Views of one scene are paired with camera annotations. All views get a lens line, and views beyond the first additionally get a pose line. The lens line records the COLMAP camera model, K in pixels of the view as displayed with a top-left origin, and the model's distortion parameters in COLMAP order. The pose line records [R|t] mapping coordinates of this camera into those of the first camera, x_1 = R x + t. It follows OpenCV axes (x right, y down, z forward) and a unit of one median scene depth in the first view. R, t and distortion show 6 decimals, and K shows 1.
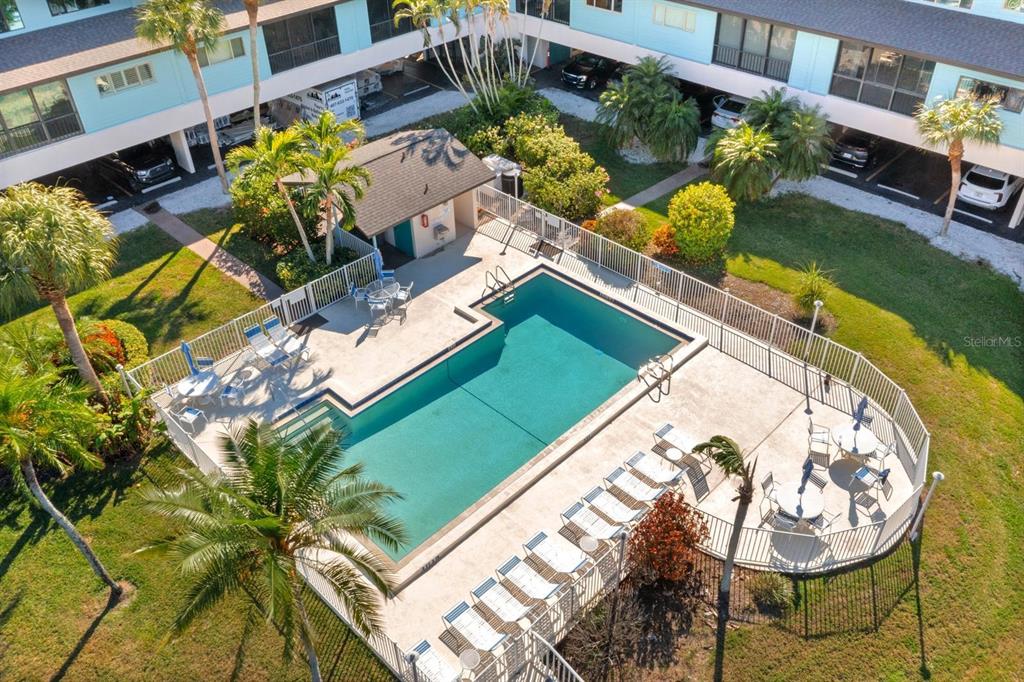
lens RADIAL K [[811.8, 0, 512.0], [0, 811.8, 341.0], [0, 0, 1]] dist [0.003694, 0.003162]
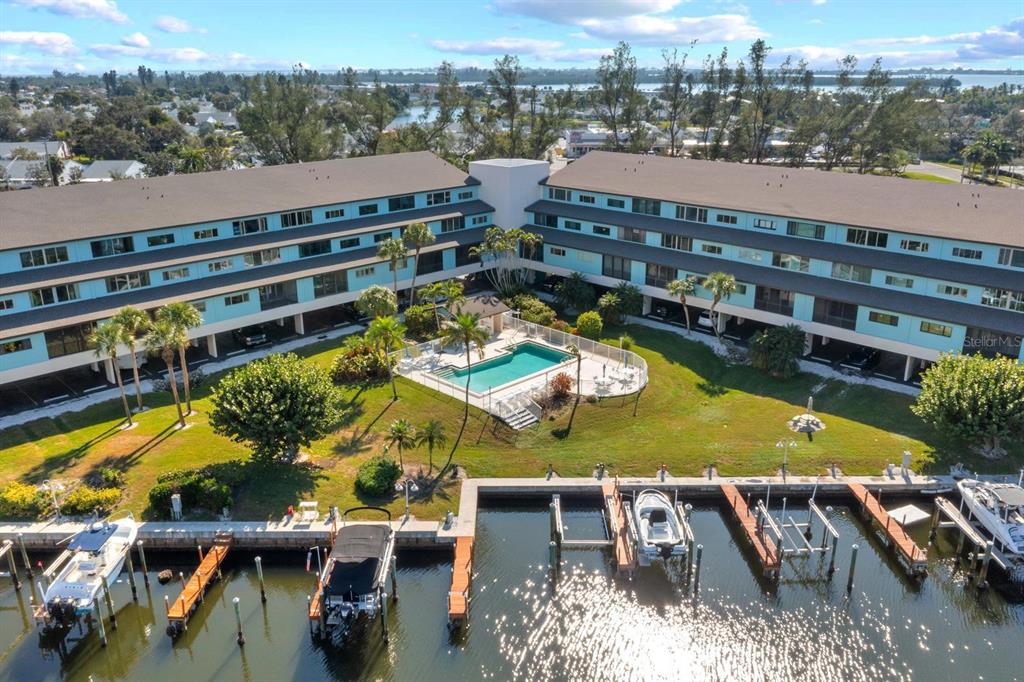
lens RADIAL K [[811.8, 0, 512.0], [0, 811.8, 341.0], [0, 0, 1]] dist [0.003694, 0.003162]
pose [[0.999847, 0.015970, -0.007167, 0.005206], [-0.017437, 0.944585, -0.327803, 0.719471], [0.001535, 0.327878, 0.944719, -1.362634]]
